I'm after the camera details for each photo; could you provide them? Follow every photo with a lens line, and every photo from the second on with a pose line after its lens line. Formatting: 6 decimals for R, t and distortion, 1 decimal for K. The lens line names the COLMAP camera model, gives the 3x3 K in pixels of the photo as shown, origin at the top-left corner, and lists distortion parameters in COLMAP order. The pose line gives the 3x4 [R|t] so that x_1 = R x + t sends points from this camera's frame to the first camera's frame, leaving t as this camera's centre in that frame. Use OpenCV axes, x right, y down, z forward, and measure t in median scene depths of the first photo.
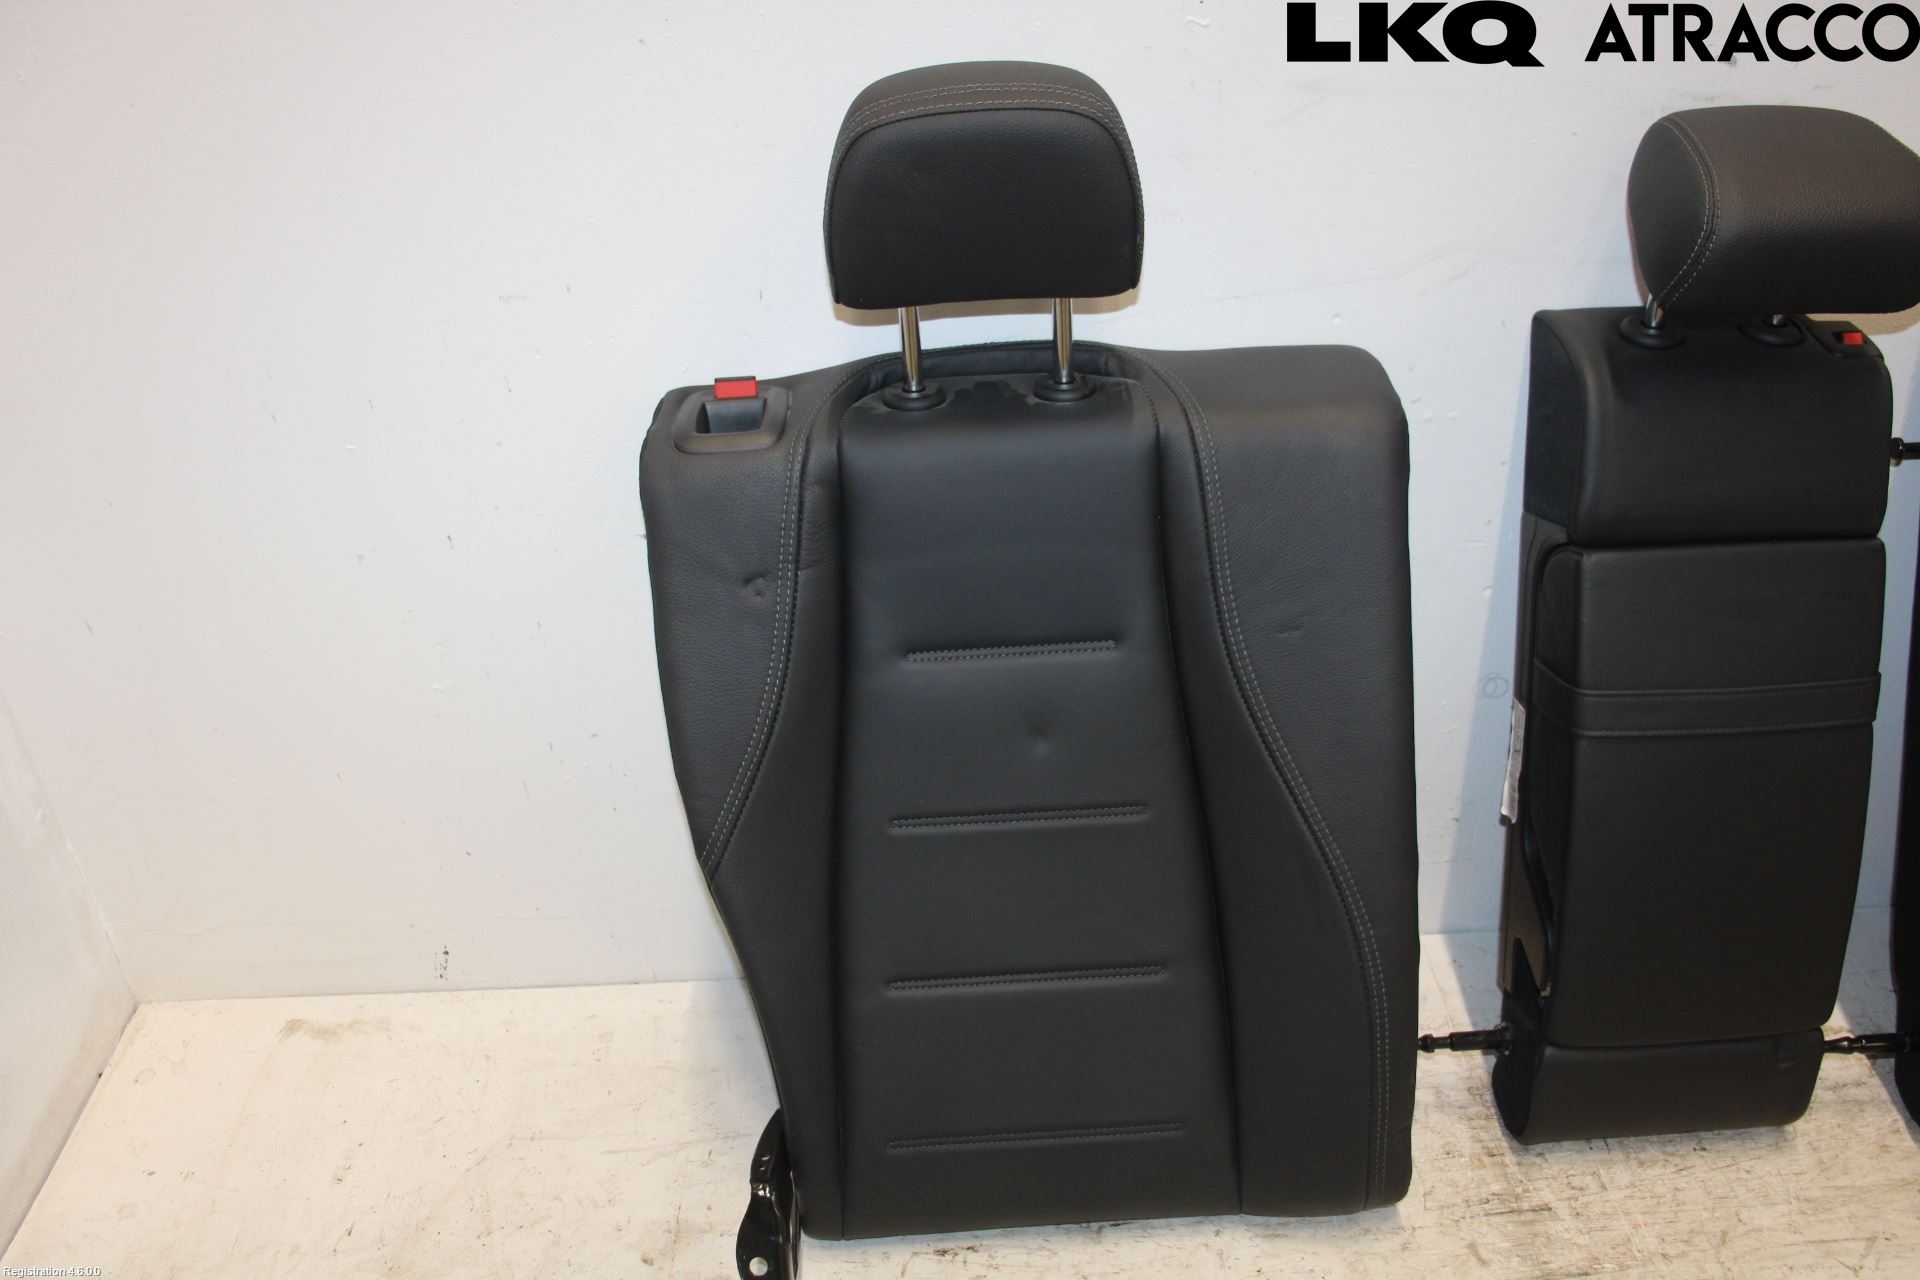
lens RADIAL K [[1768.5, 0, 960.0], [0, 1768.5, 640.0], [0, 0, 1]] dist [-0.154326, 0.204338]
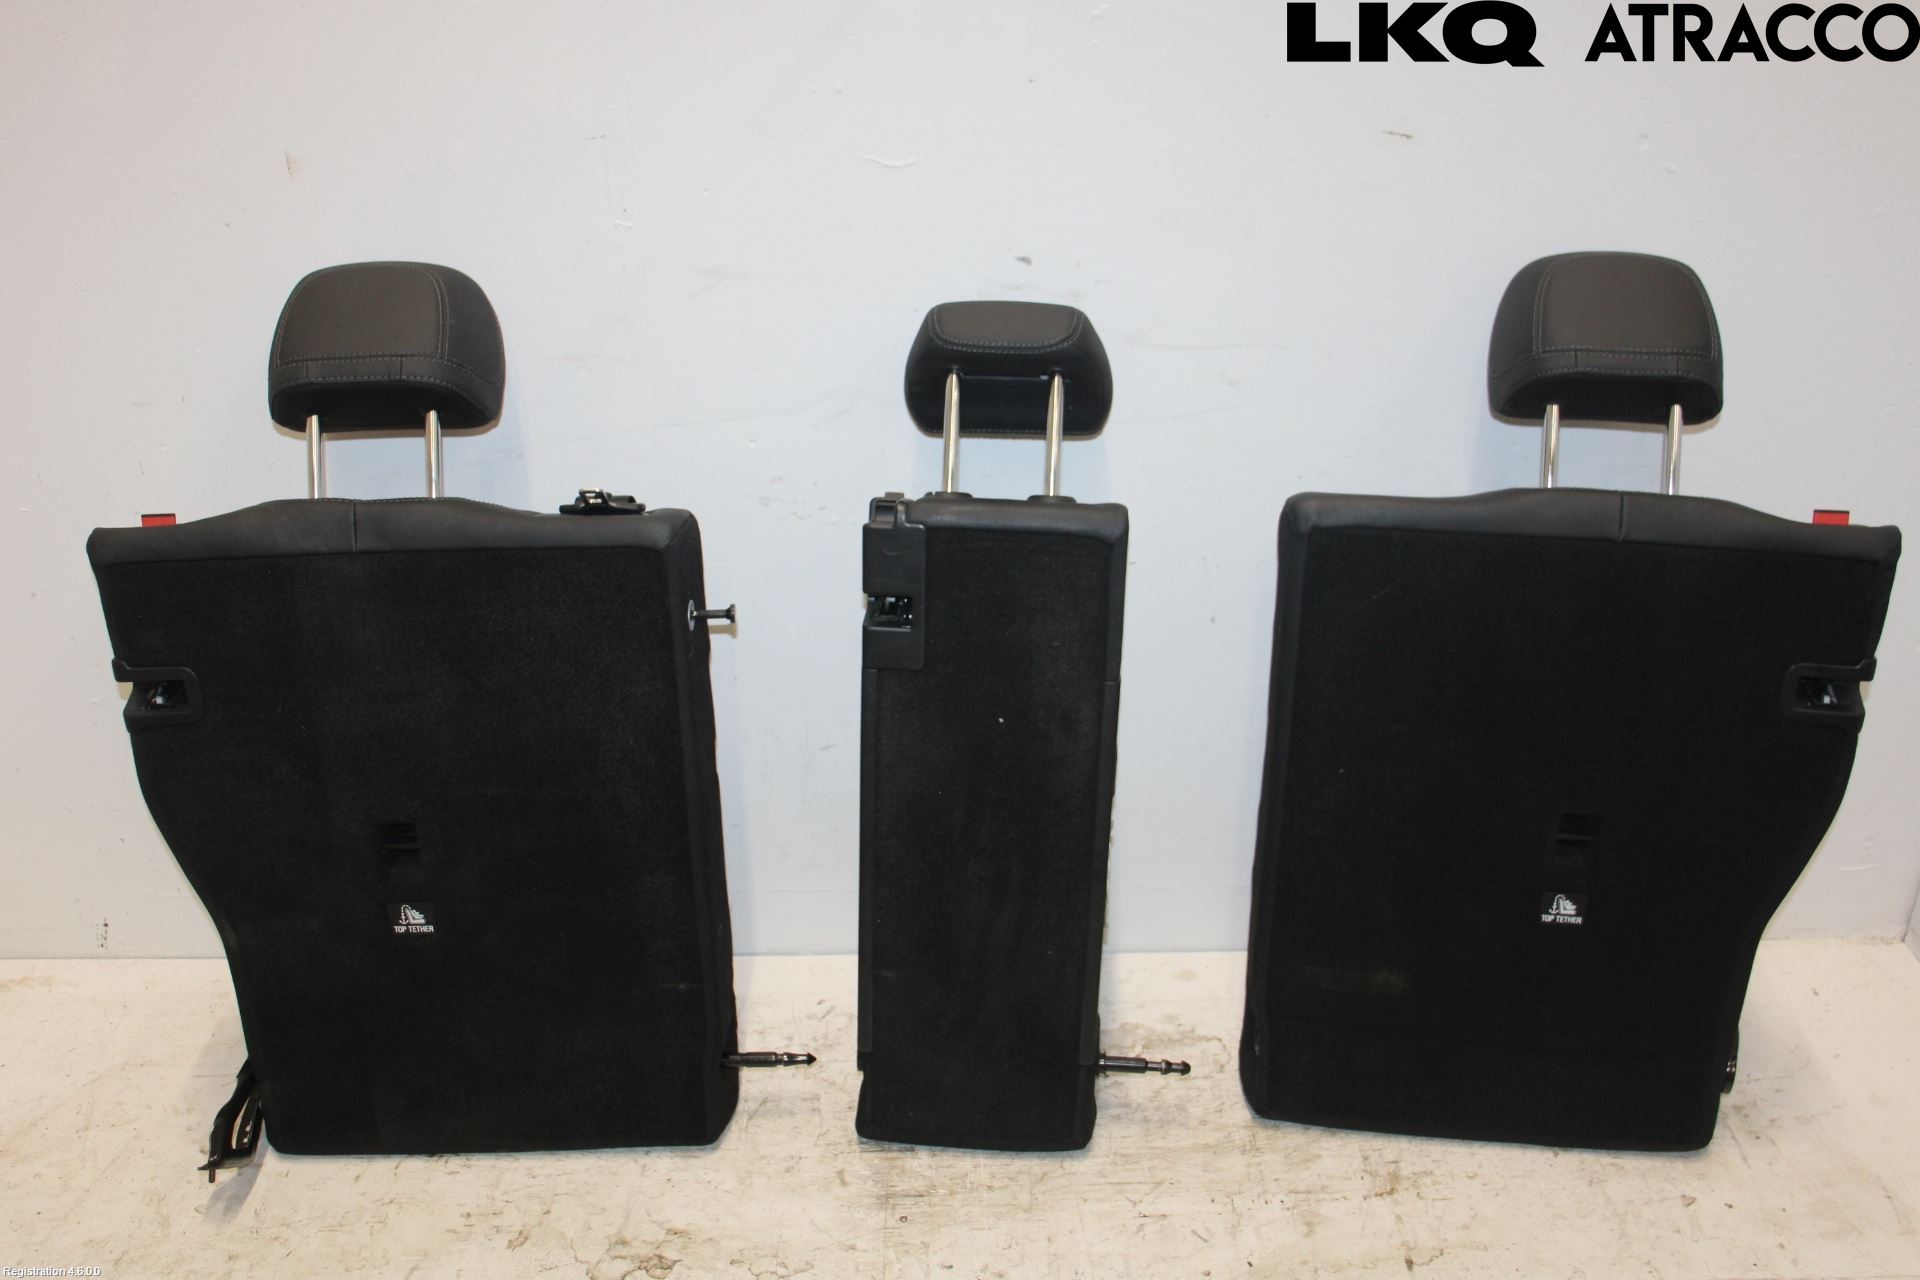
lens RADIAL K [[1963.3, 0, 960.0], [0, 1963.3, 640.0], [0, 0, 1]] dist [-0.134446, 0.266891]
pose [[0.998897, 0.043139, -0.018526, 0.376307], [-0.044472, 0.995892, -0.078870, 0.068948], [0.015048, 0.079606, 0.996713, -0.427161]]
